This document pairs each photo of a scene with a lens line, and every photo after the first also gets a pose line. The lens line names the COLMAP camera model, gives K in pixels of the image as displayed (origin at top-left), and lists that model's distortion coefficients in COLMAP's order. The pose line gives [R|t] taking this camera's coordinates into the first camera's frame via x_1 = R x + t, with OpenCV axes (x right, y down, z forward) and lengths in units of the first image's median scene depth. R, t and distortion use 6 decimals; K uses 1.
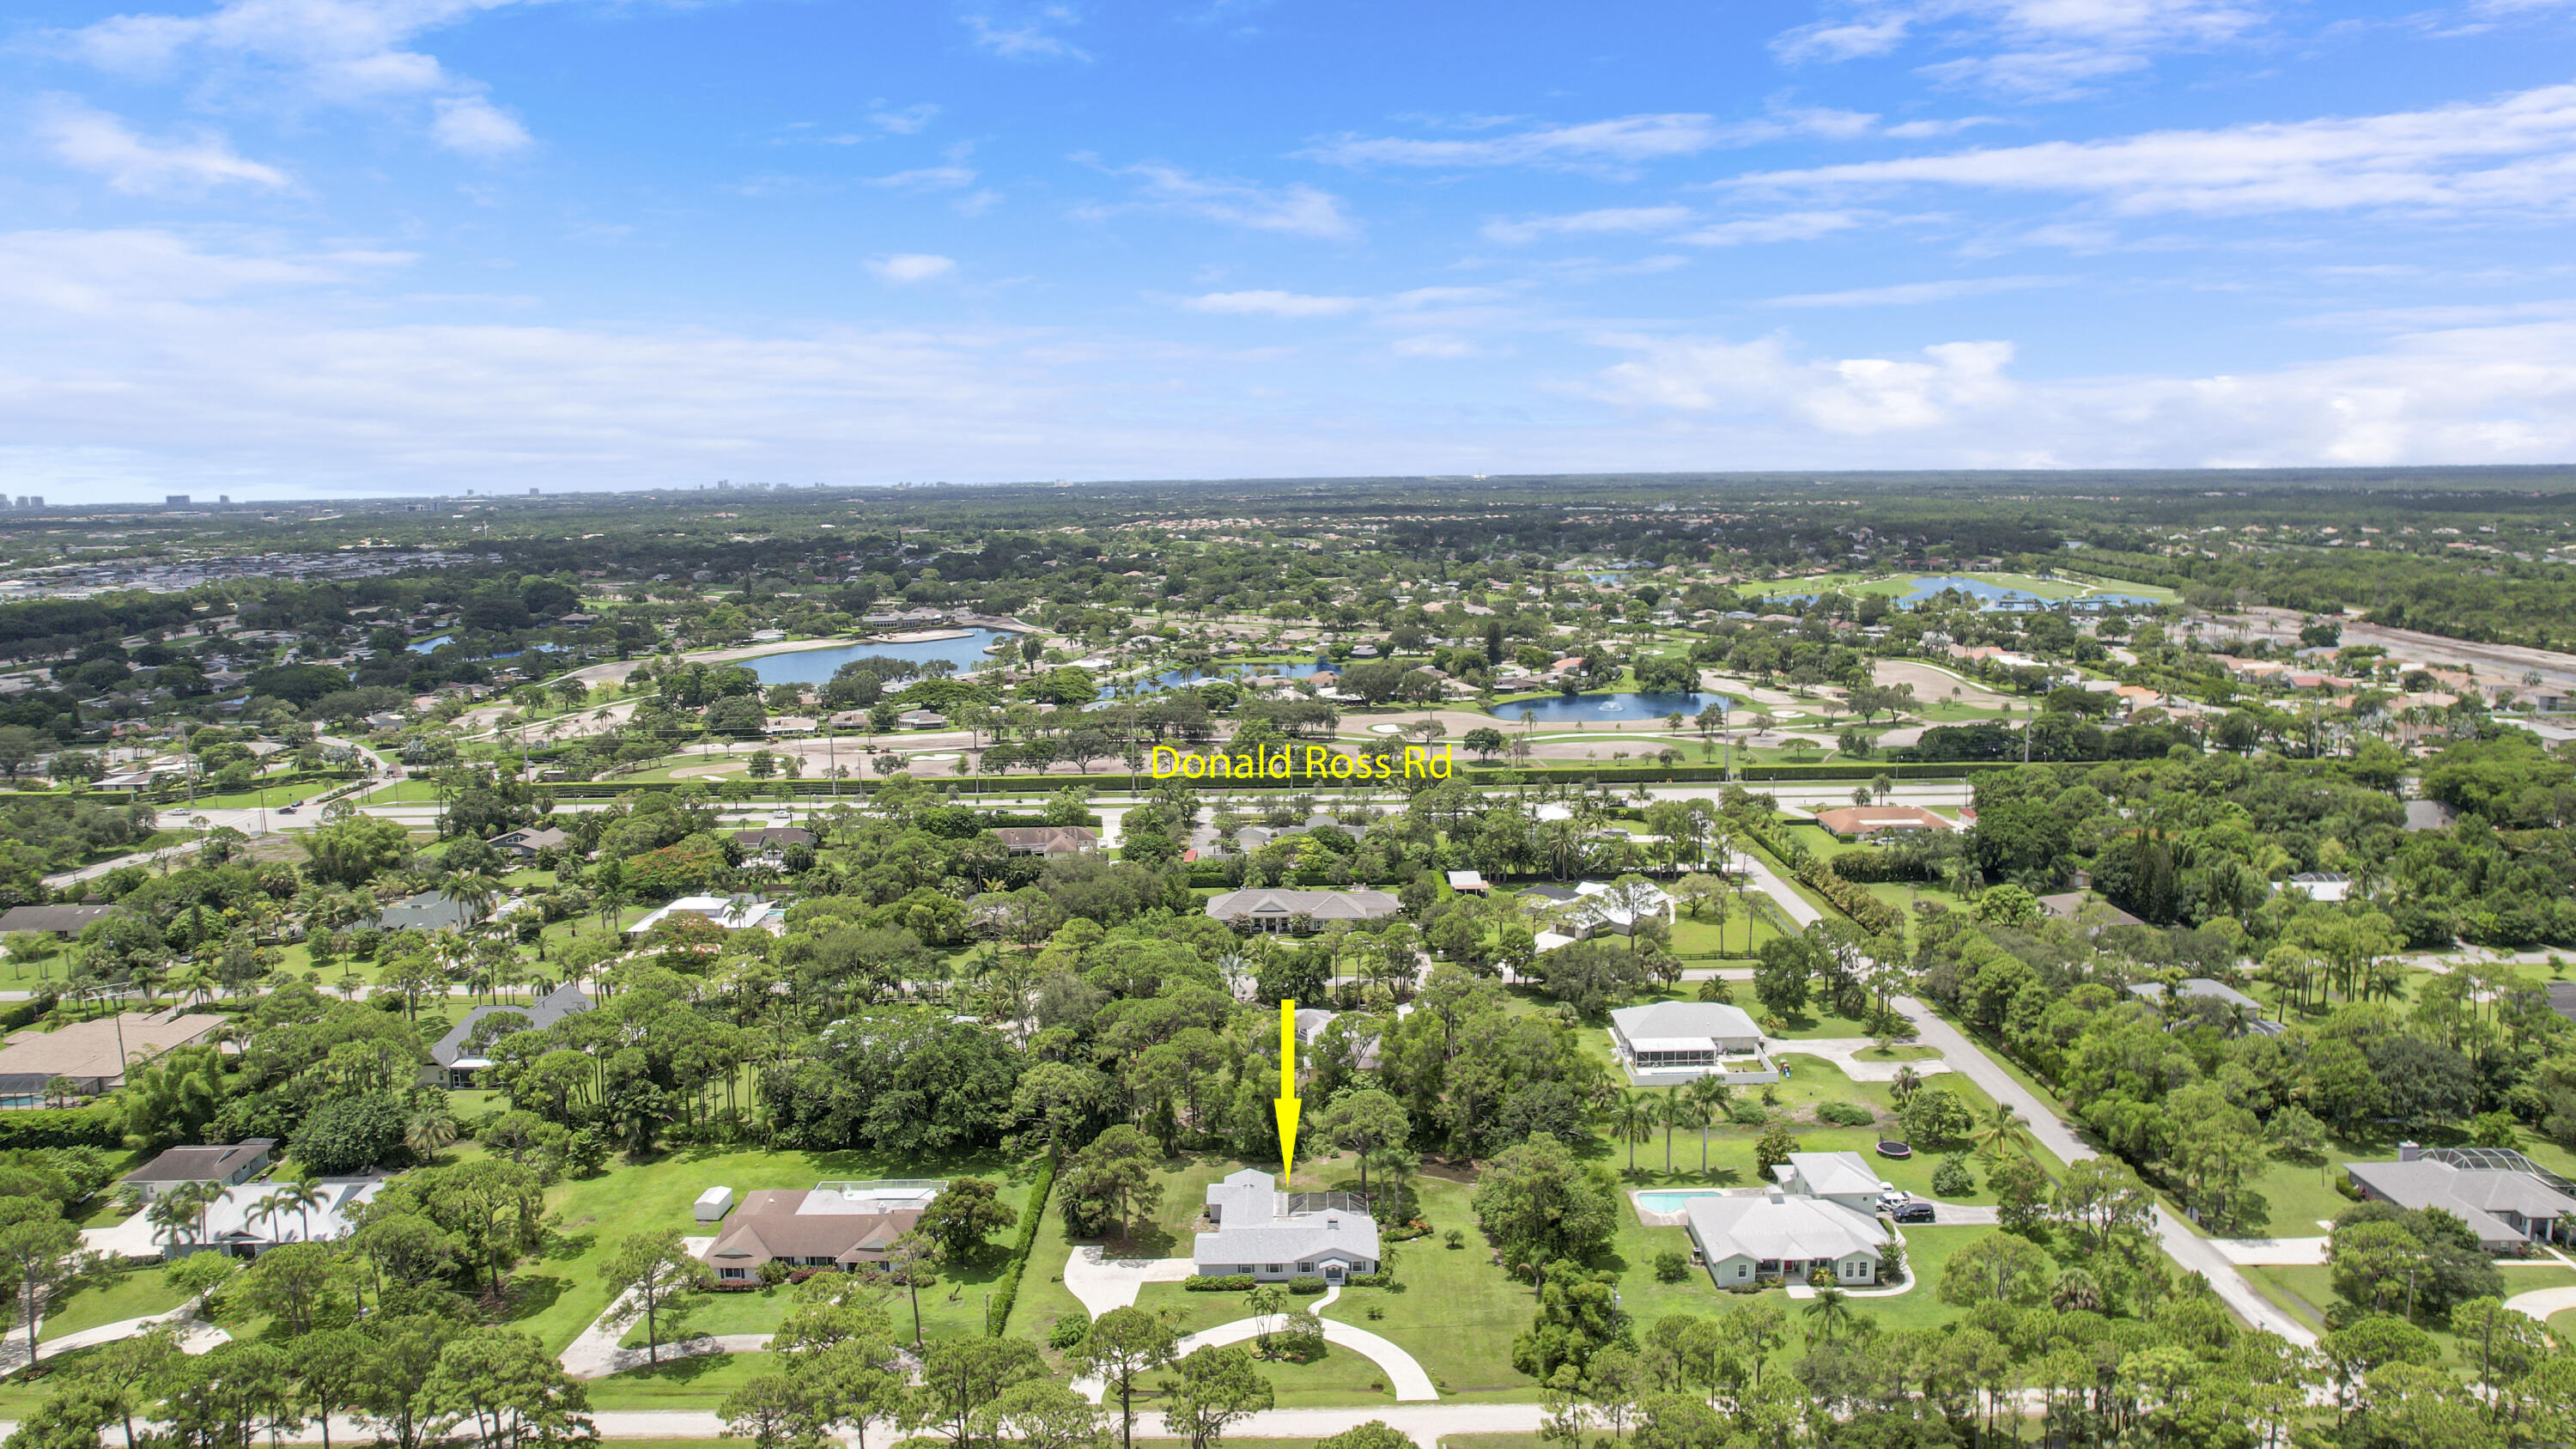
lens RADIAL K [[1629.6, 0, 1286.7], [0, 1629.6, 728.3], [0, 0, 1]] dist [-0.025447, 0.002431]
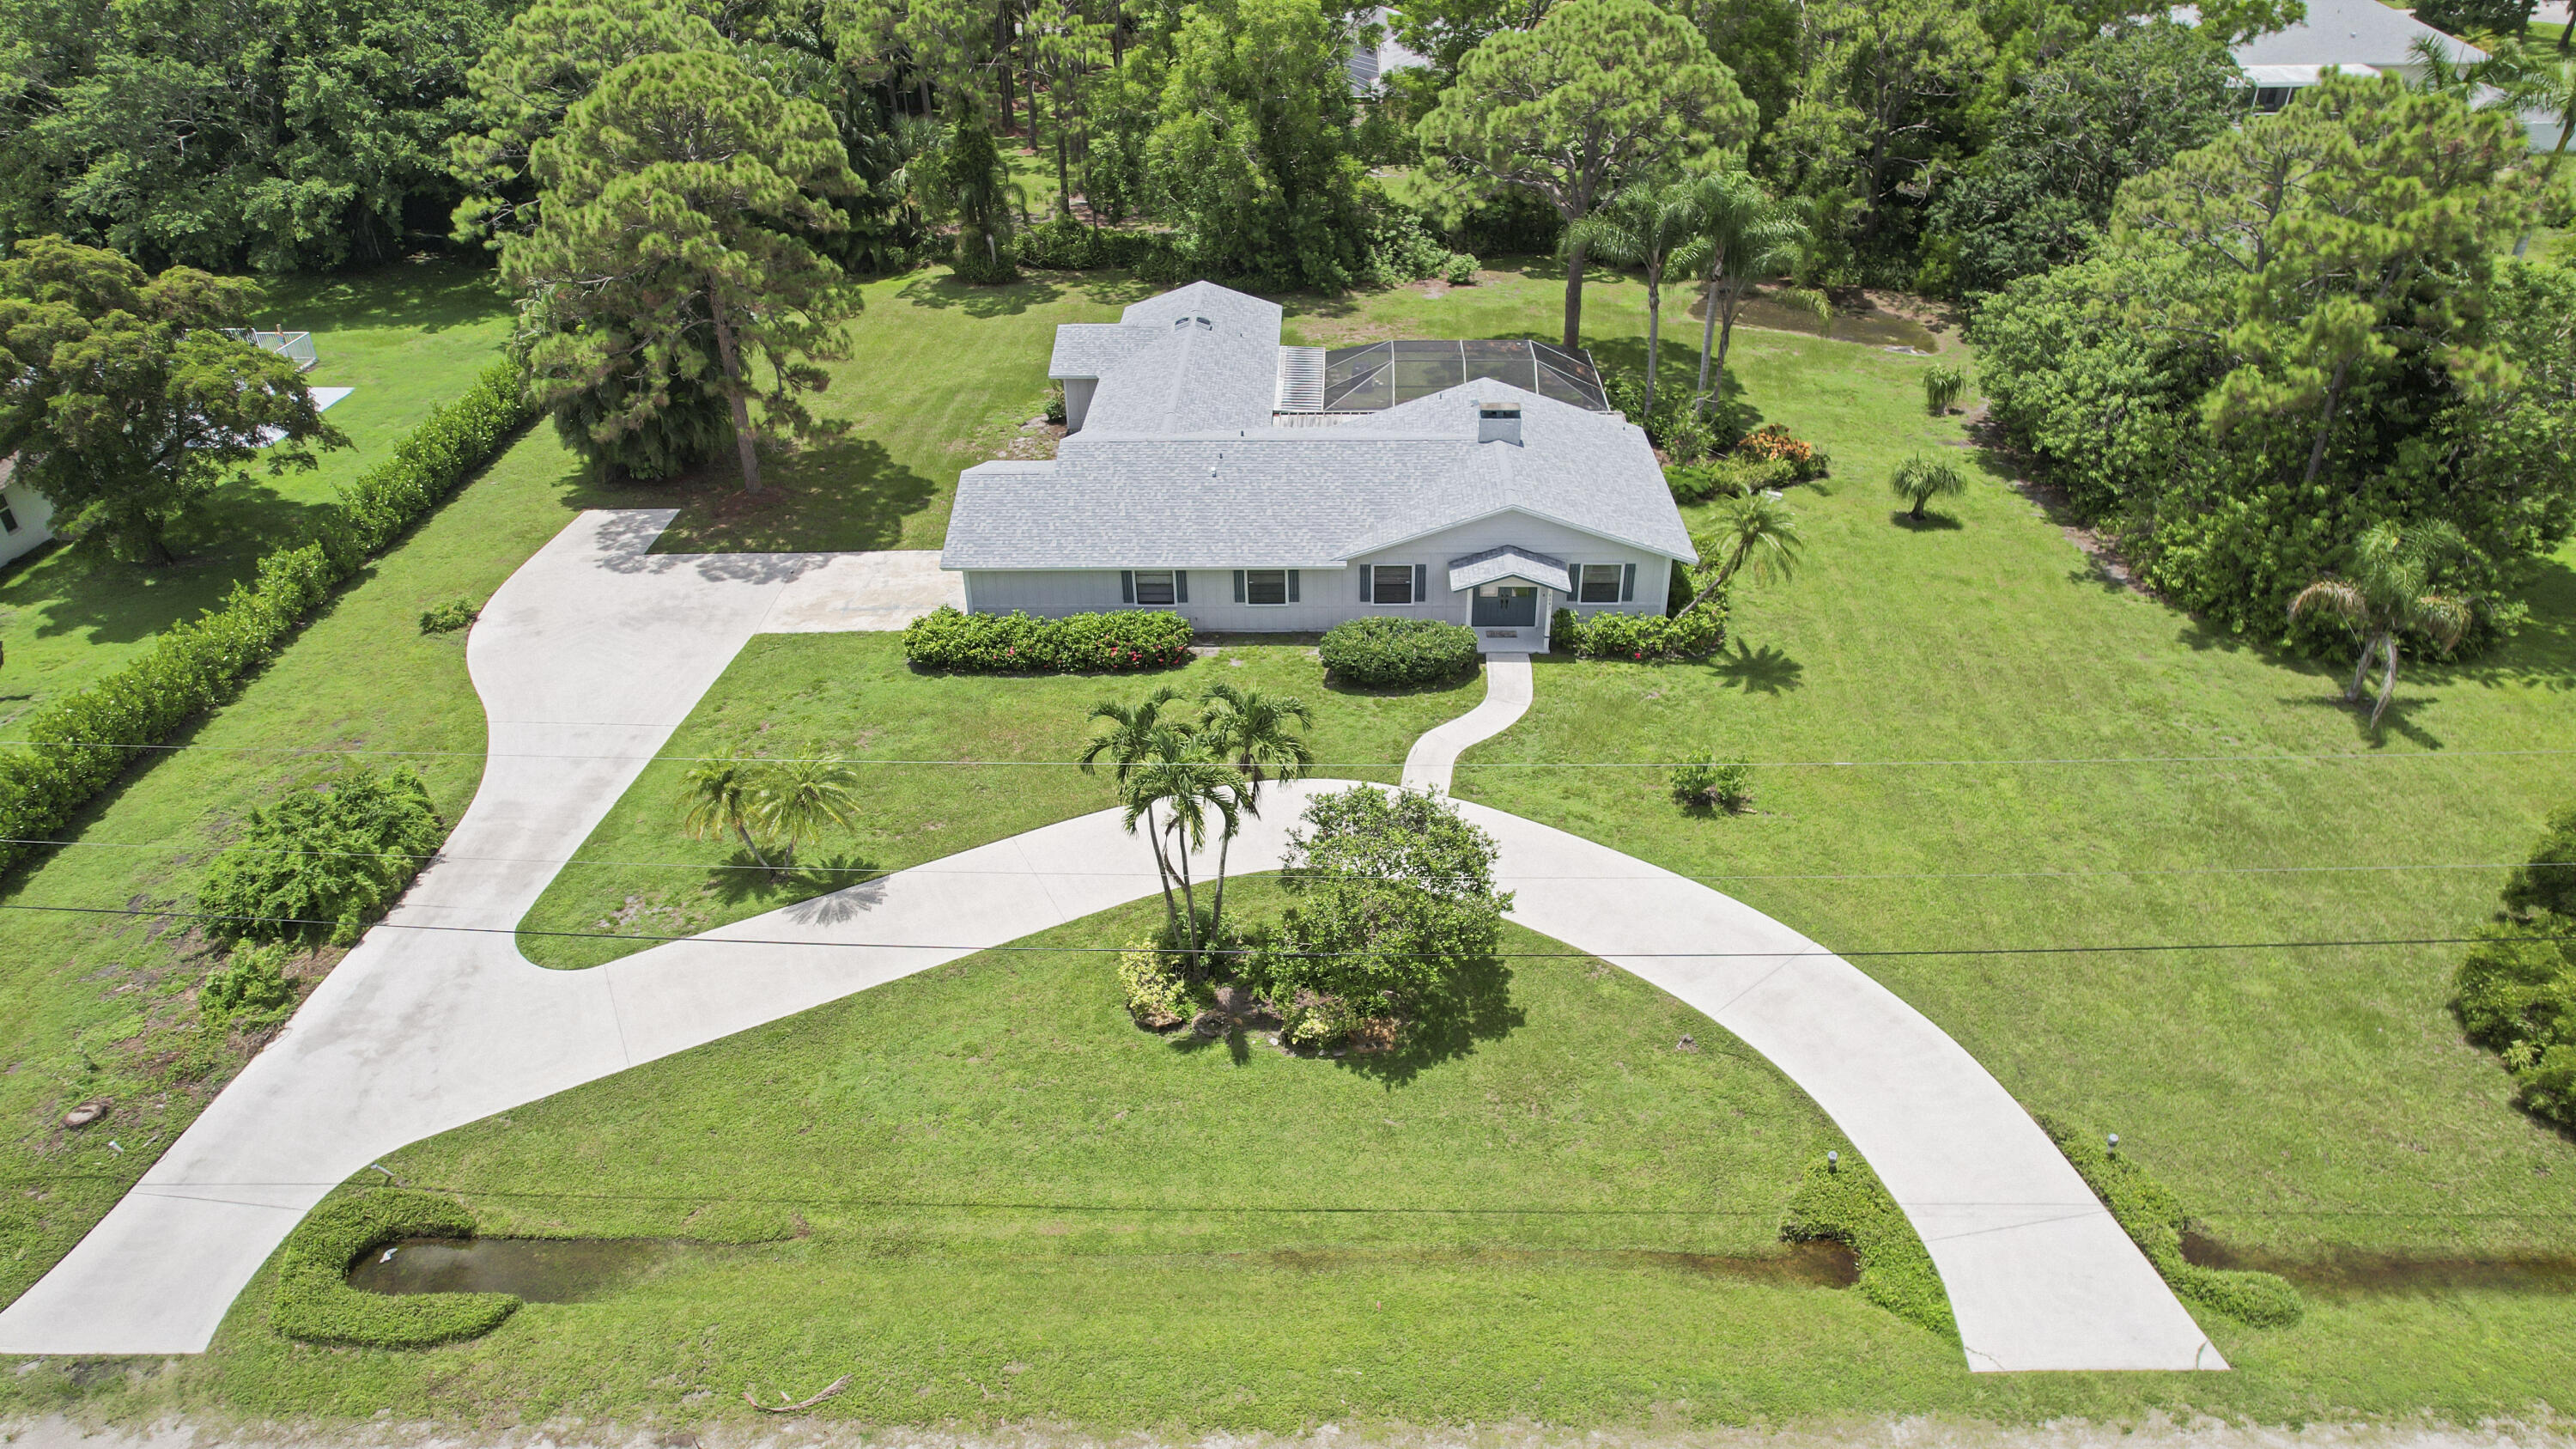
lens RADIAL K [[1629.6, 0, 1289.3], [0, 1629.6, 730.0], [0, 0, 1]] dist [-0.025447, 0.002431]
pose [[0.999695, 0.011975, -0.021616, 0.001587], [-0.002459, 0.918600, 0.395181, 0.252870], [0.024589, -0.395007, 0.918349, 0.760242]]
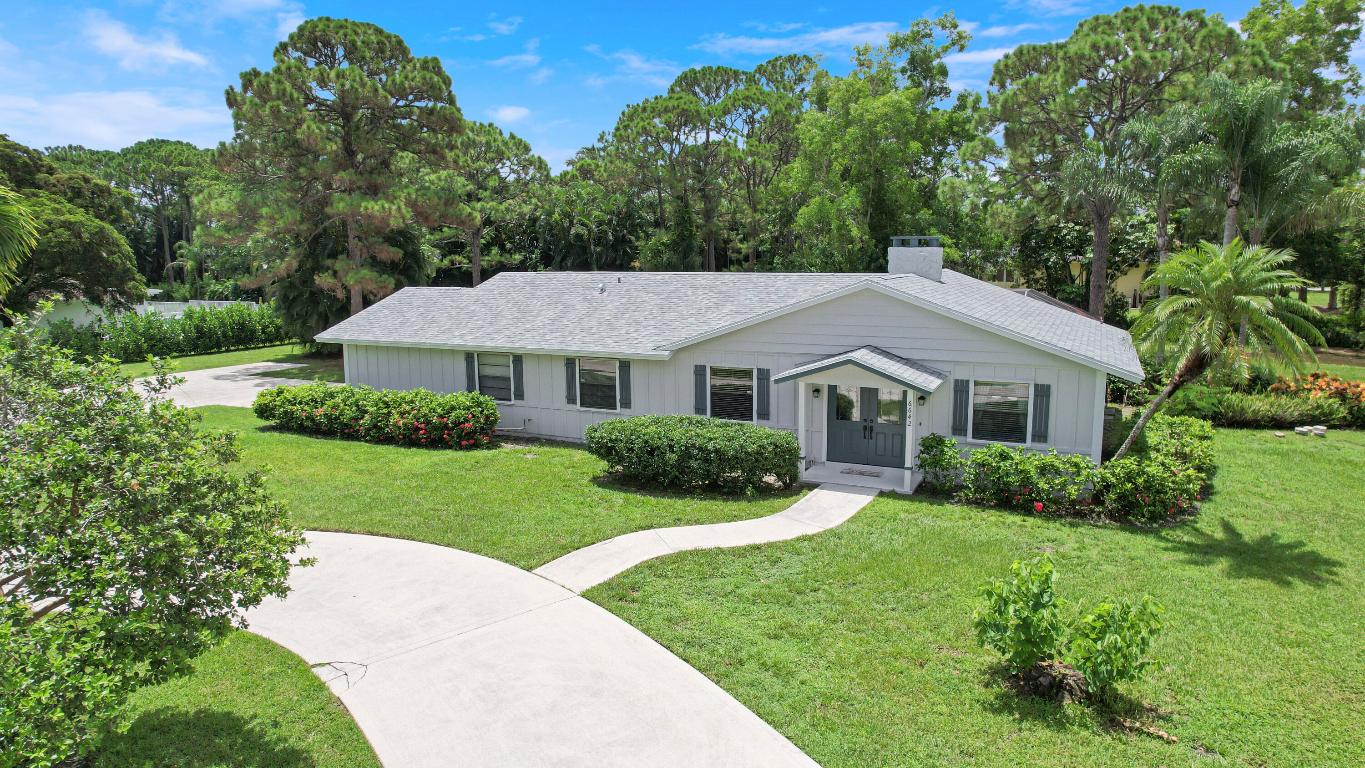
lens RADIAL K [[863.4, 0, 683.3], [0, 863.4, 381.7], [0, 0, 1]] dist [-0.025447, 0.002431]
pose [[0.900998, 0.081460, -0.426107, 0.051834], [-0.081276, 0.996517, 0.018651, 0.327923], [0.426142, 0.017827, 0.904480, 0.898295]]
